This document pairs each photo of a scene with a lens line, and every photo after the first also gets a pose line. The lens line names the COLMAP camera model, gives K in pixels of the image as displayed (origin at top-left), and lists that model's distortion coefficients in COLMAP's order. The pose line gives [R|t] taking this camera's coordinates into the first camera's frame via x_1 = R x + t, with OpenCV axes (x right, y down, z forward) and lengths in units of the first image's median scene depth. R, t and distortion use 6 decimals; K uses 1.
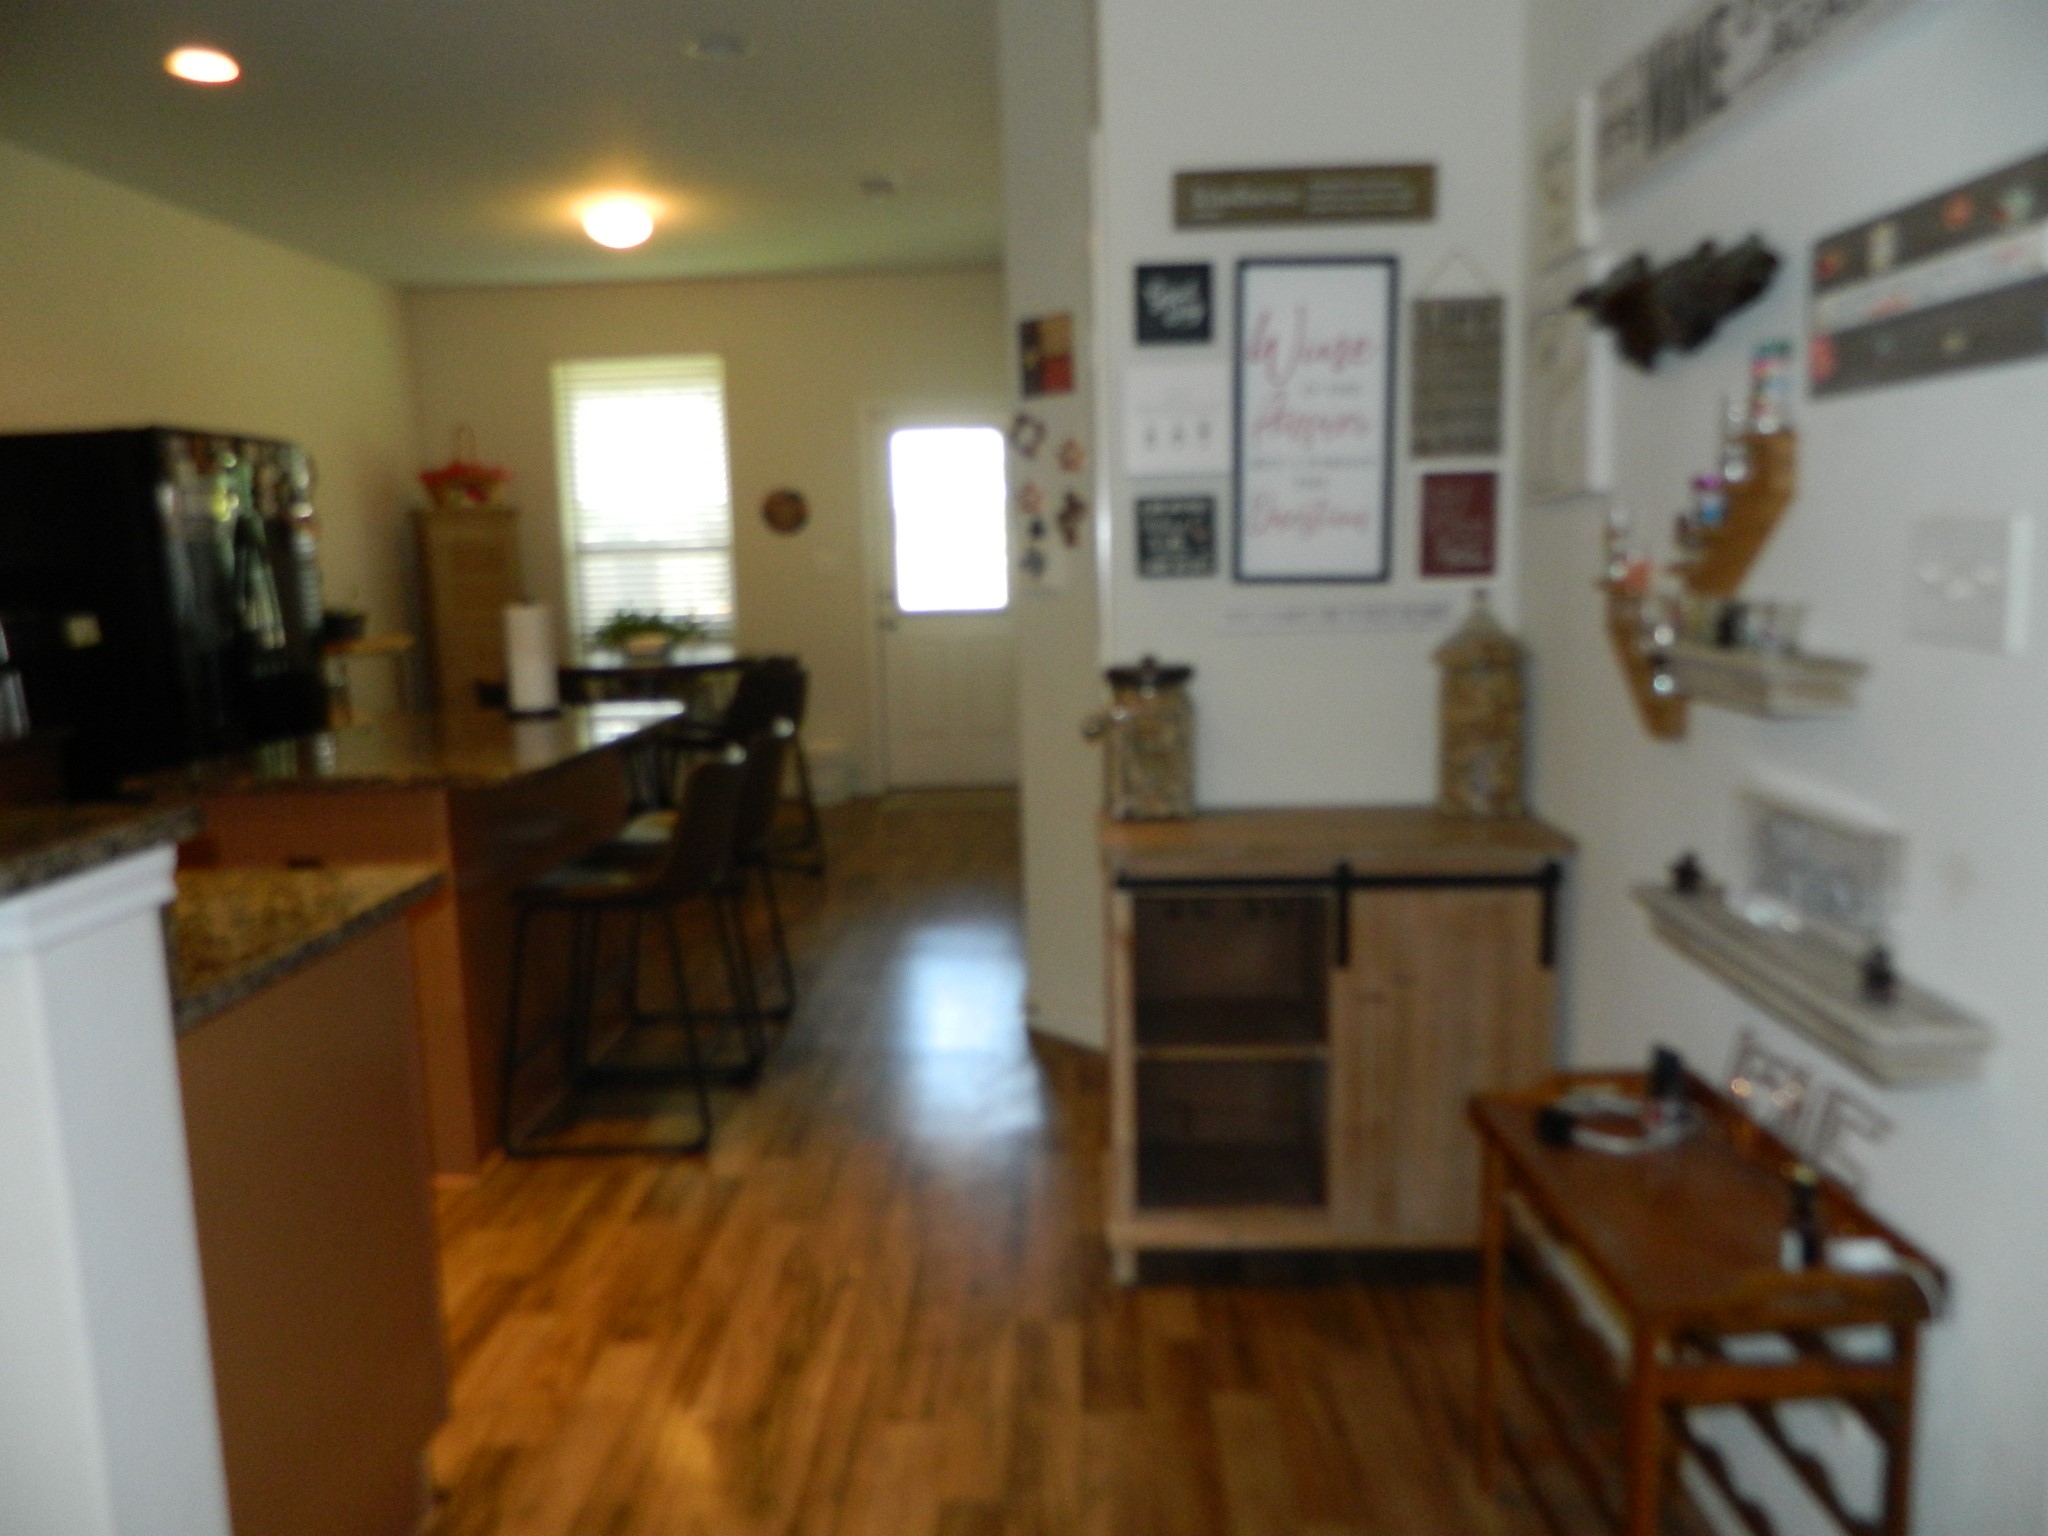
lens RADIAL K [[1515.5, 0, 1020.7], [0, 1515.5, 762.3], [0, 0, 1]] dist [0.005472, -0.003720]
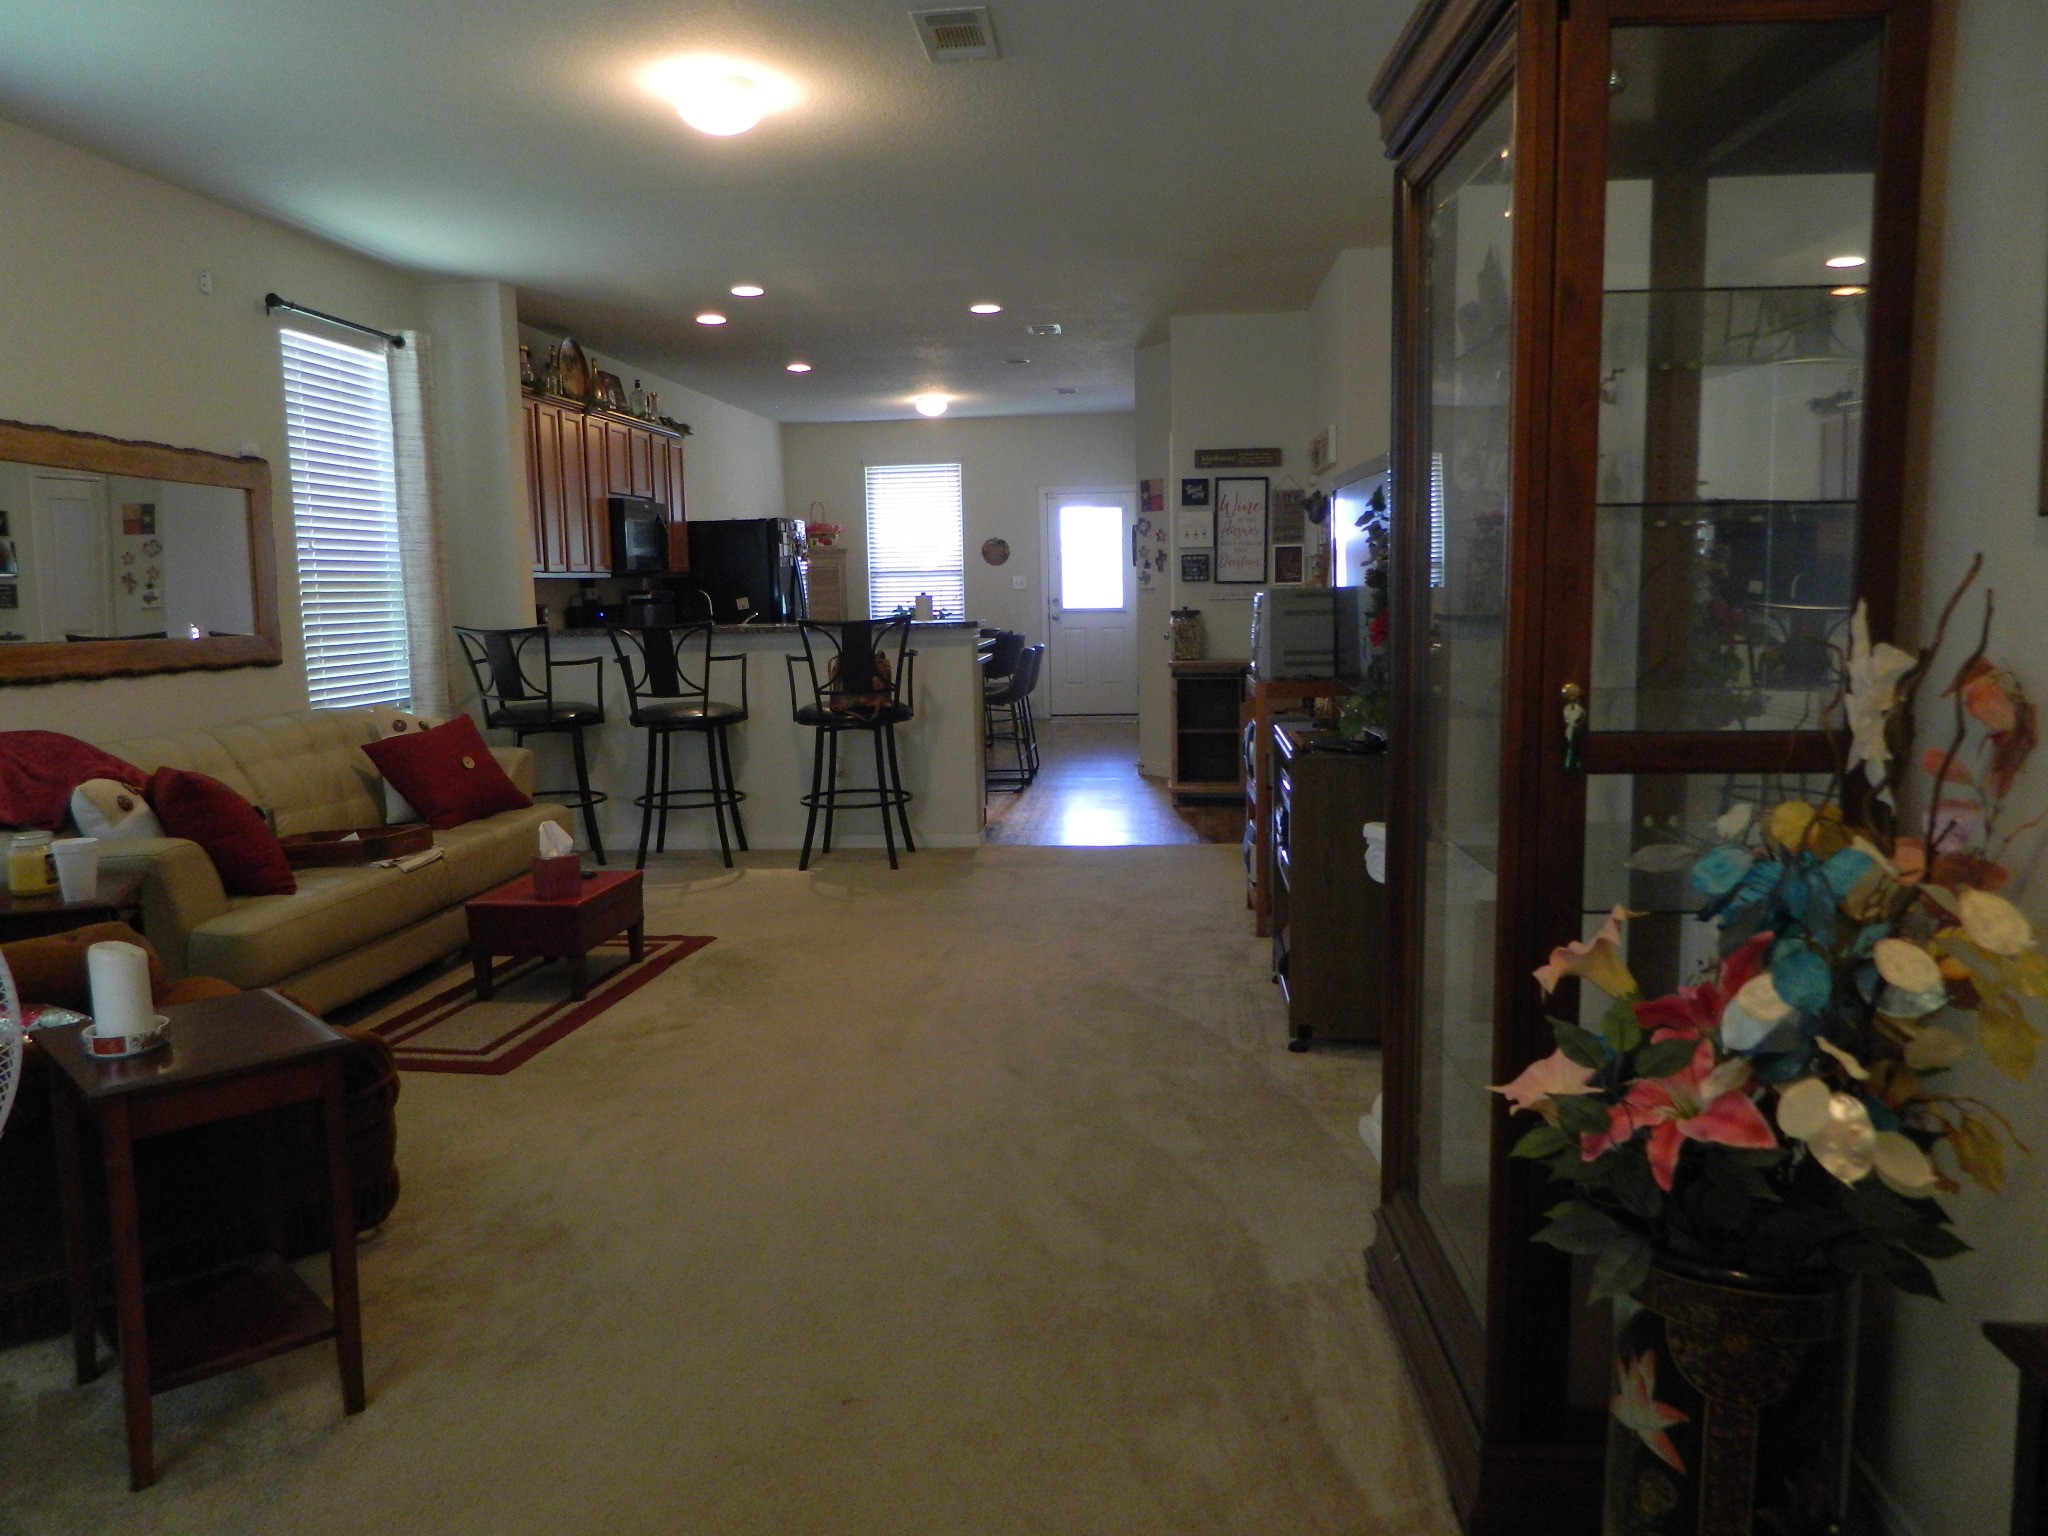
lens RADIAL K [[1515.5, 0, 1020.7], [0, 1515.5, 762.3], [0, 0, 1]] dist [0.005472, -0.003720]
pose [[0.997988, 0.016020, -0.061341, -0.051915], [-0.017207, 0.999674, -0.018864, 0.296458], [0.061019, 0.019881, 0.997939, -1.995140]]
